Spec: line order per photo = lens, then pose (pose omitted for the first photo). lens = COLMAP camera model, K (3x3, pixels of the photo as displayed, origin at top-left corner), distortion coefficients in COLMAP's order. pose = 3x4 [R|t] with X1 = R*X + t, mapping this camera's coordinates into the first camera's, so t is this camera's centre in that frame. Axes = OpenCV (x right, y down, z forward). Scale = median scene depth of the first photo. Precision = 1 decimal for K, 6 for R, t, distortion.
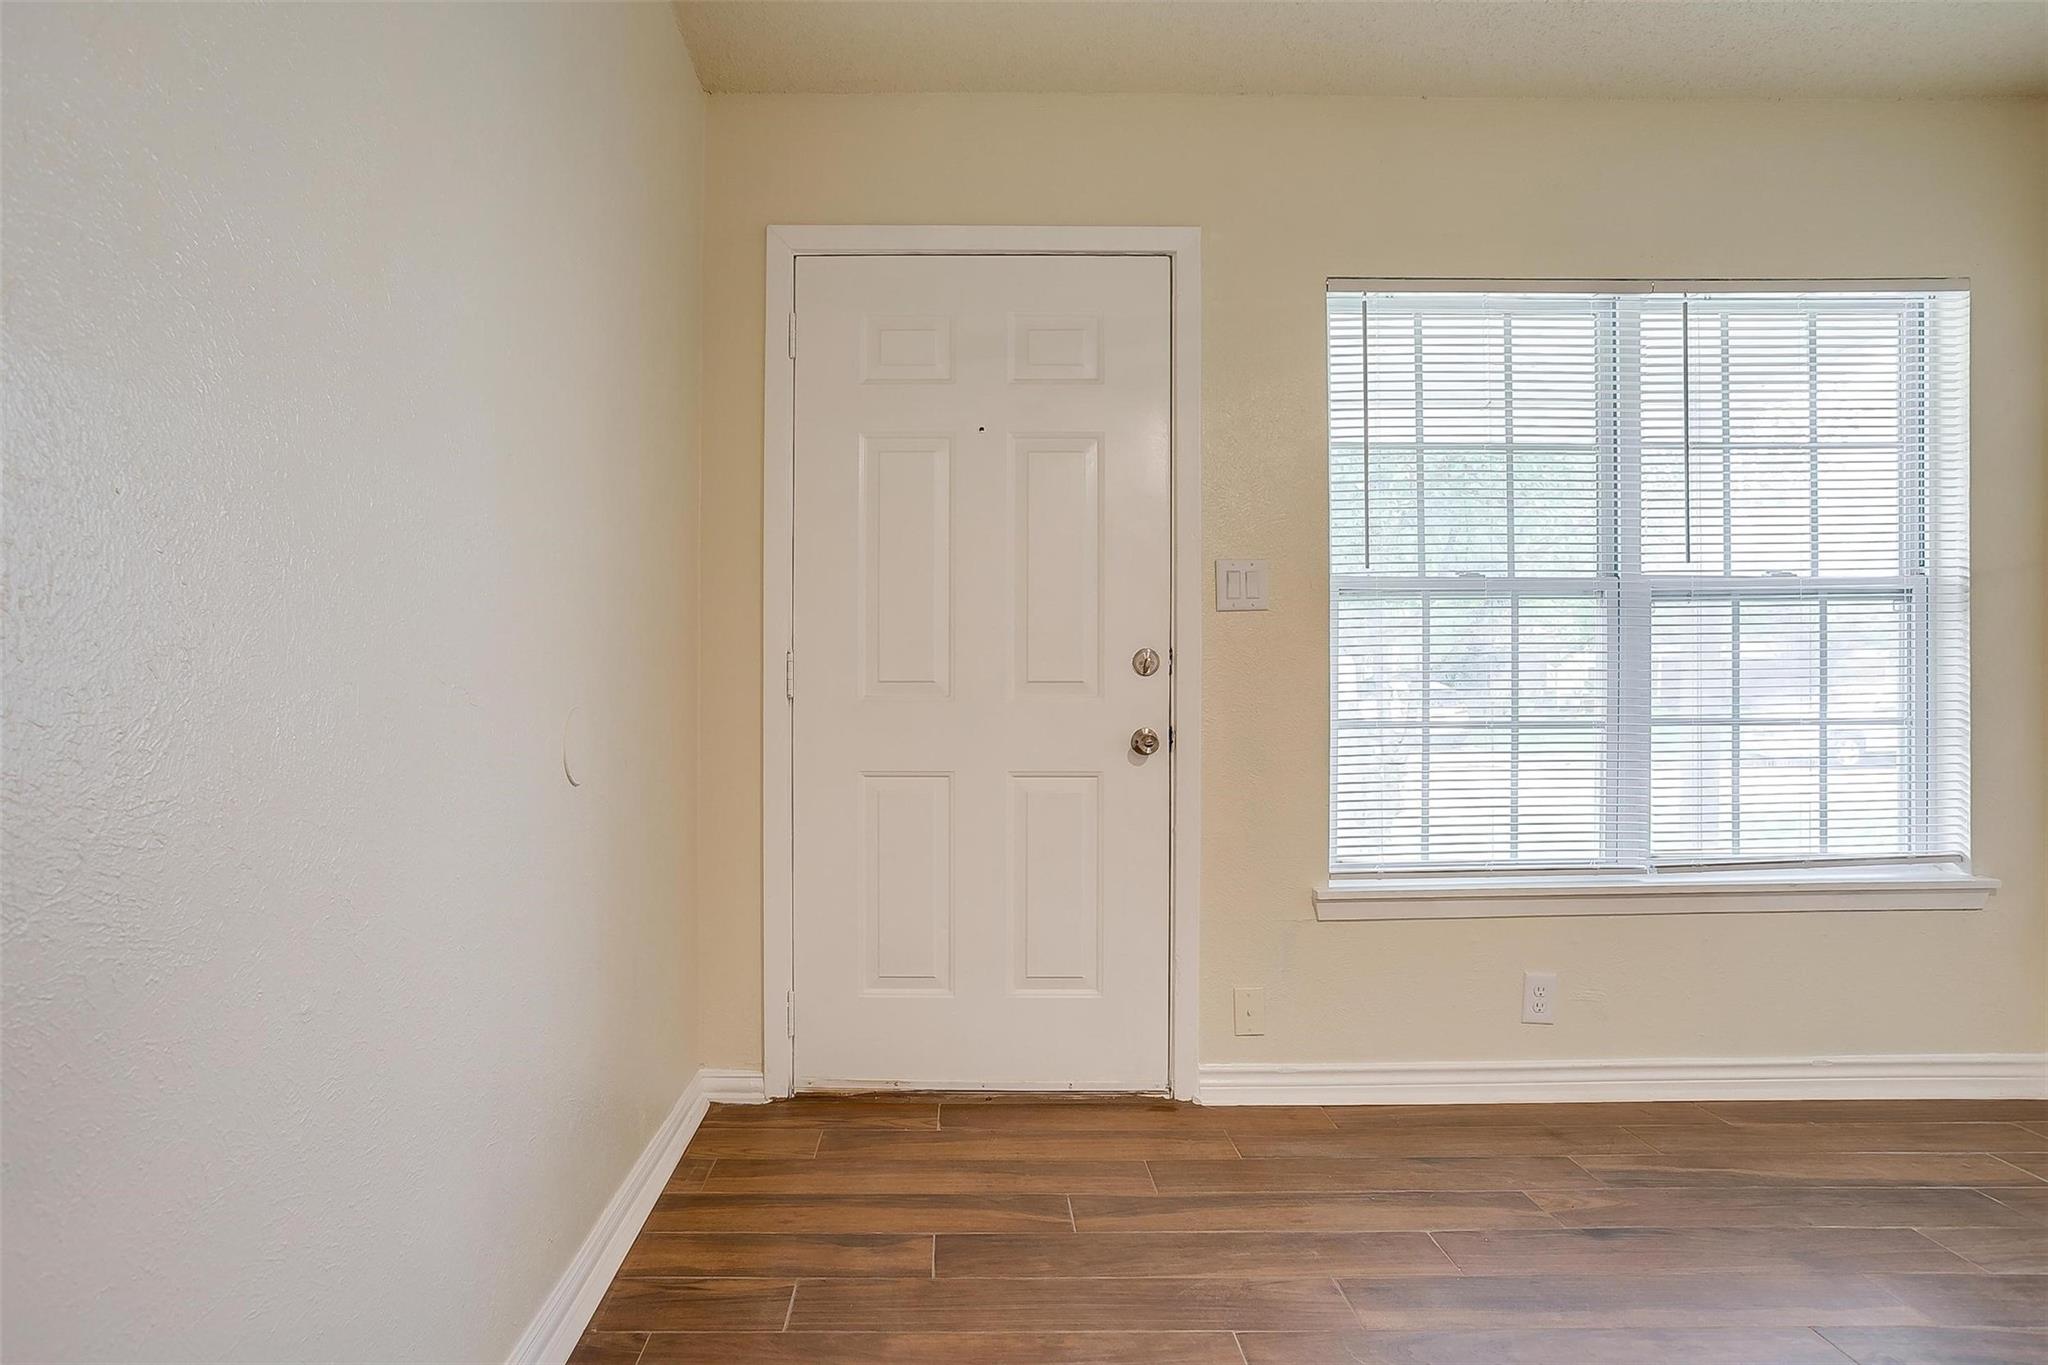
lens RADIAL K [[1067.9, 0, 955.1], [0, 1067.9, 679.0], [0, 0, 1]] dist [-0.043489, 0.017147]
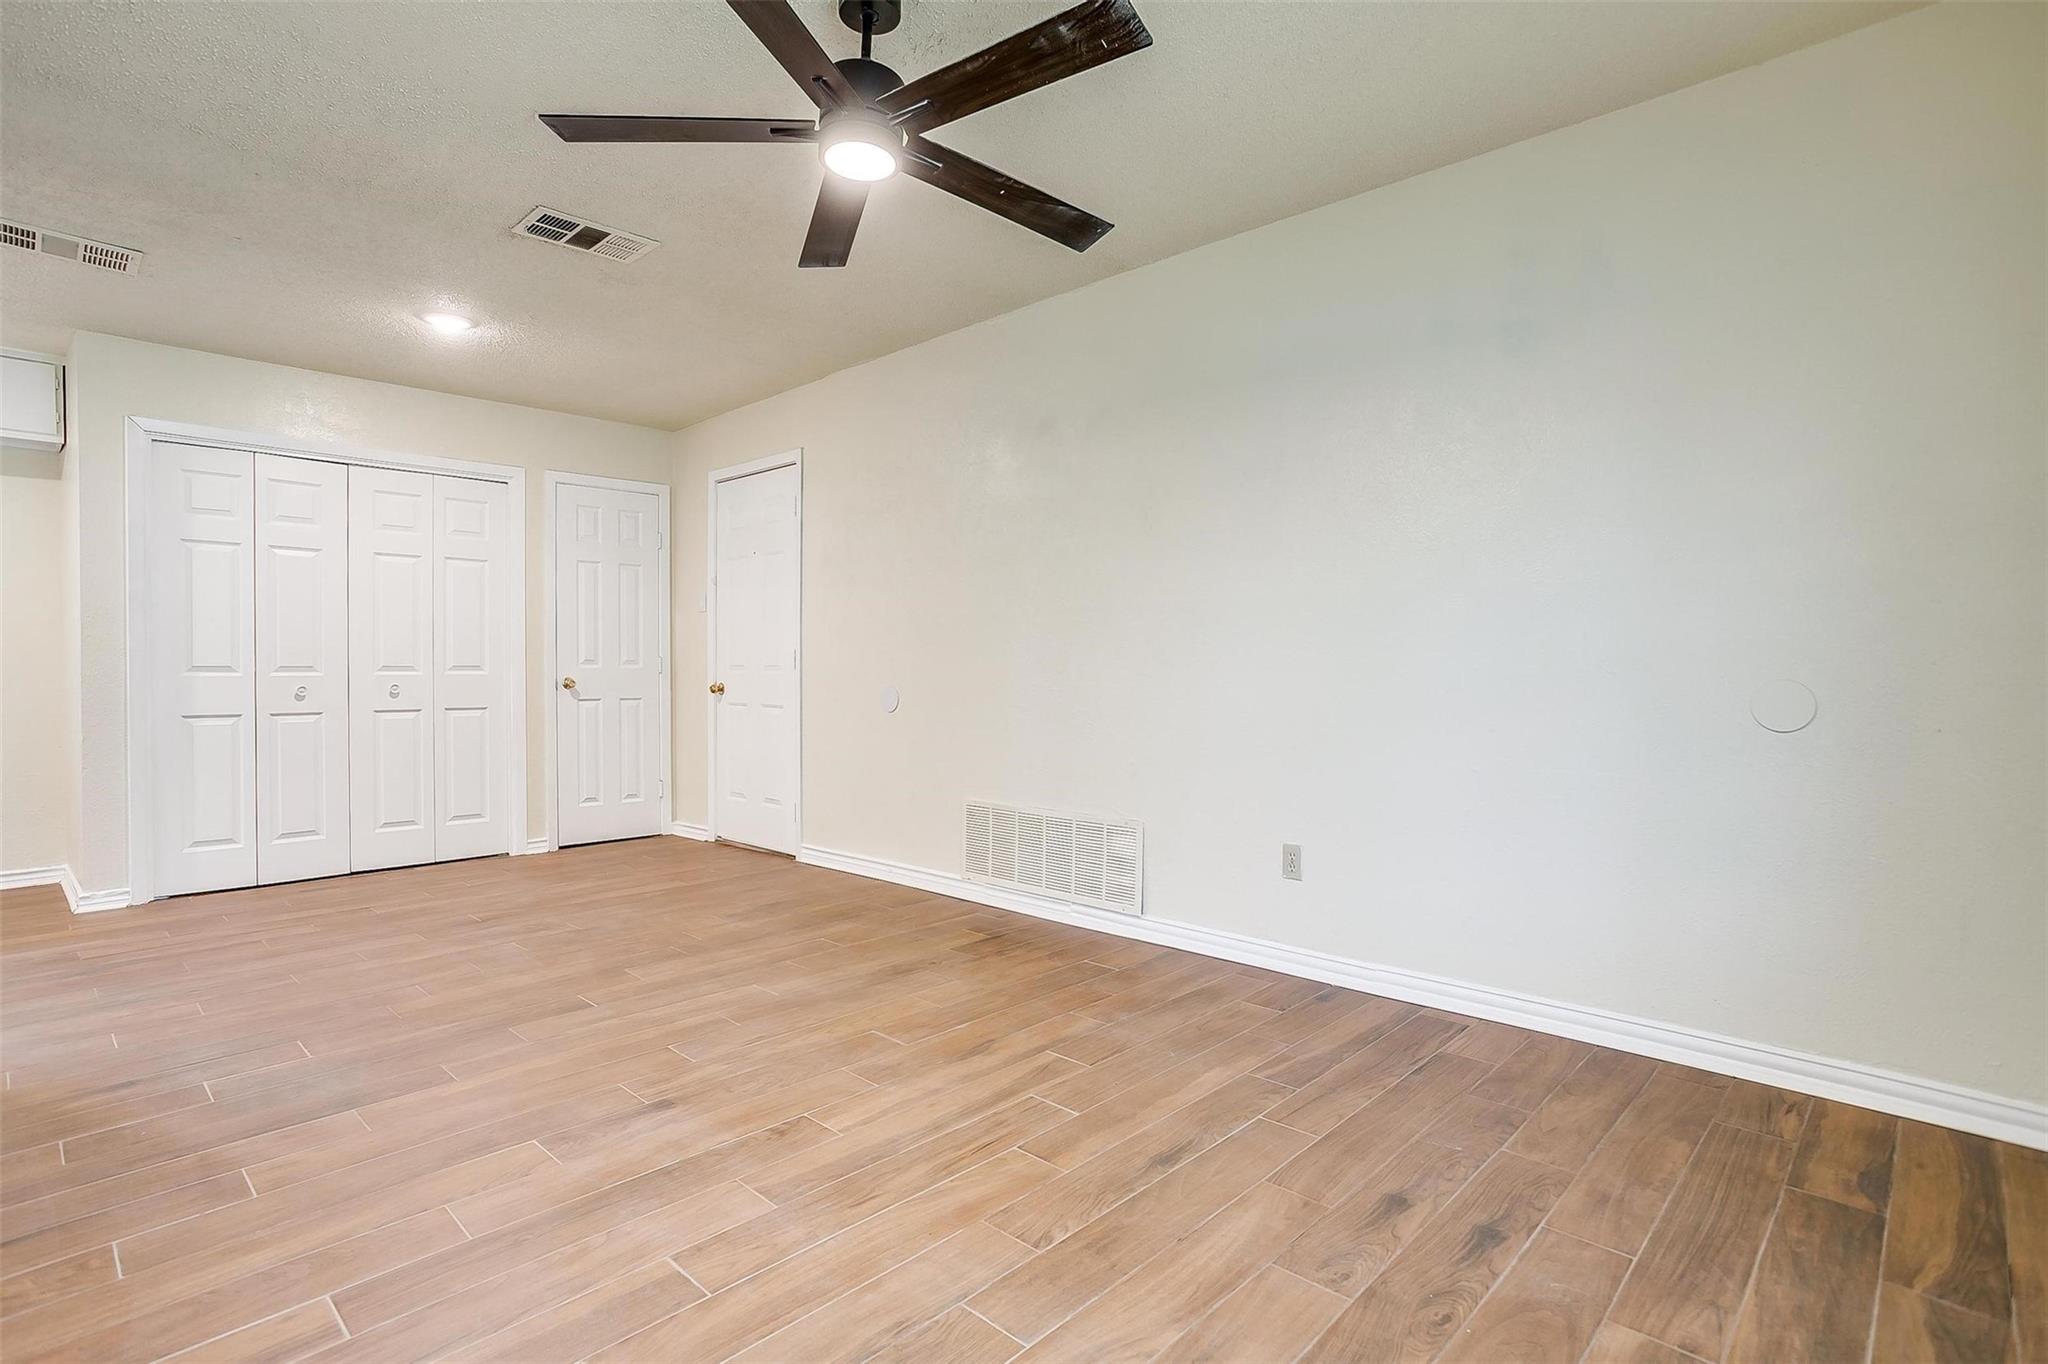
lens RADIAL K [[1000.4, 0, 1024.0], [0, 1000.4, 682.0], [0, 0, 1]] dist [-0.039605, 0.025609]
pose [[-0.687684, 0.014887, -0.725858, 0.911255], [0.003674, 0.999848, 0.017026, 0.002474], [0.726001, 0.009041, -0.687634, 0.787519]]
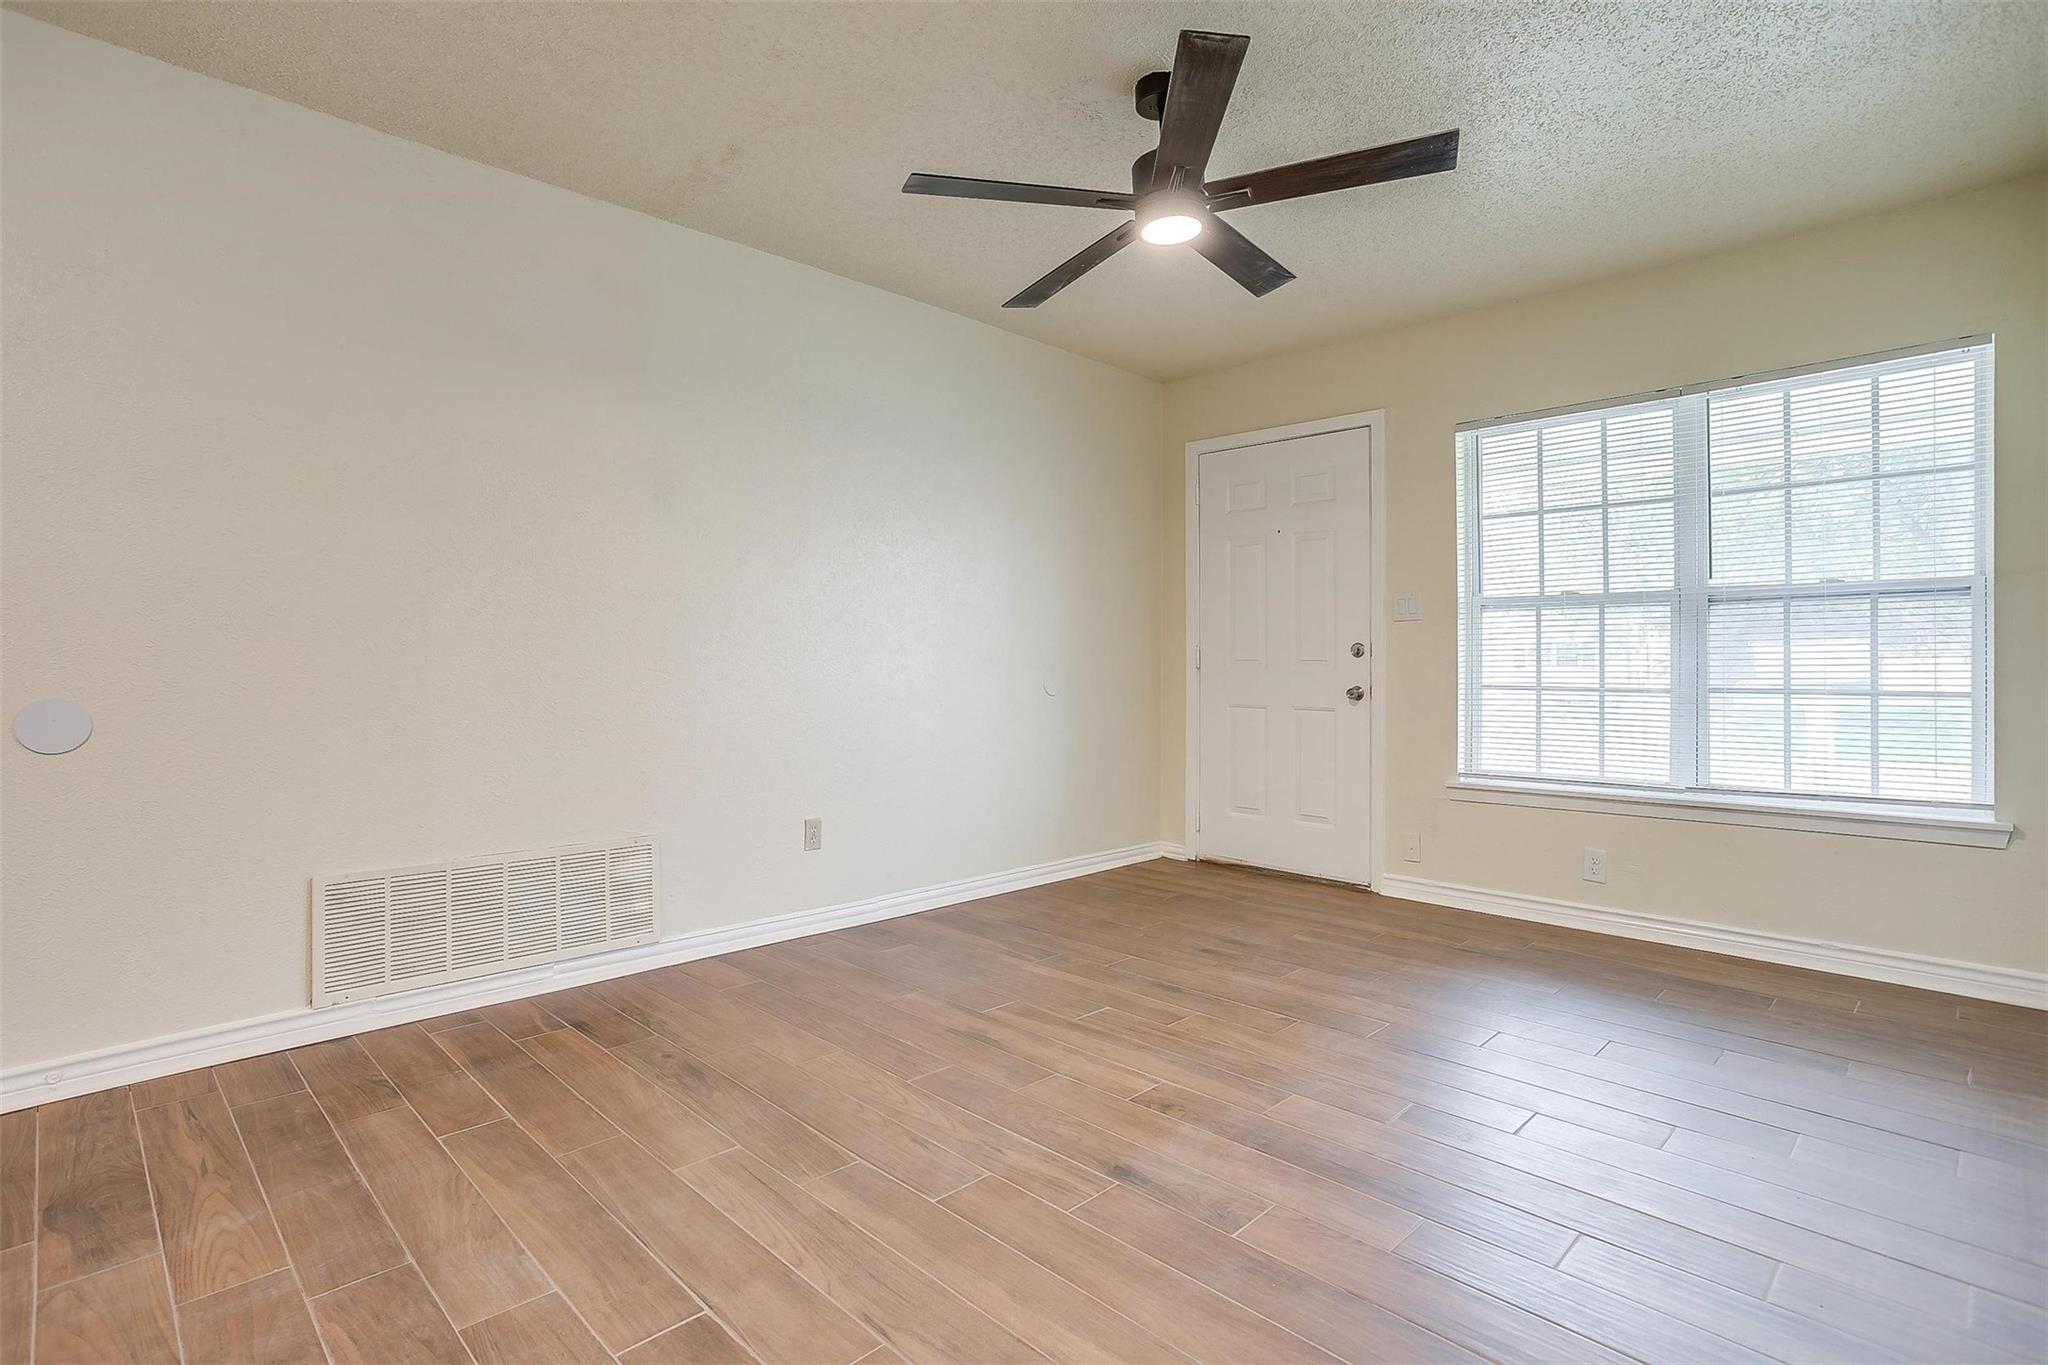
lens RADIAL K [[1000.3, 0, 995.3], [0, 1000.3, 645.3], [0, 0, 1]] dist [-0.049024, 0.029667]
pose [[0.696715, -0.008301, -0.717300, 0.973834], [-0.002615, 0.999897, -0.014111, 0.002076], [0.717343, 0.011707, 0.696622, -0.646065]]
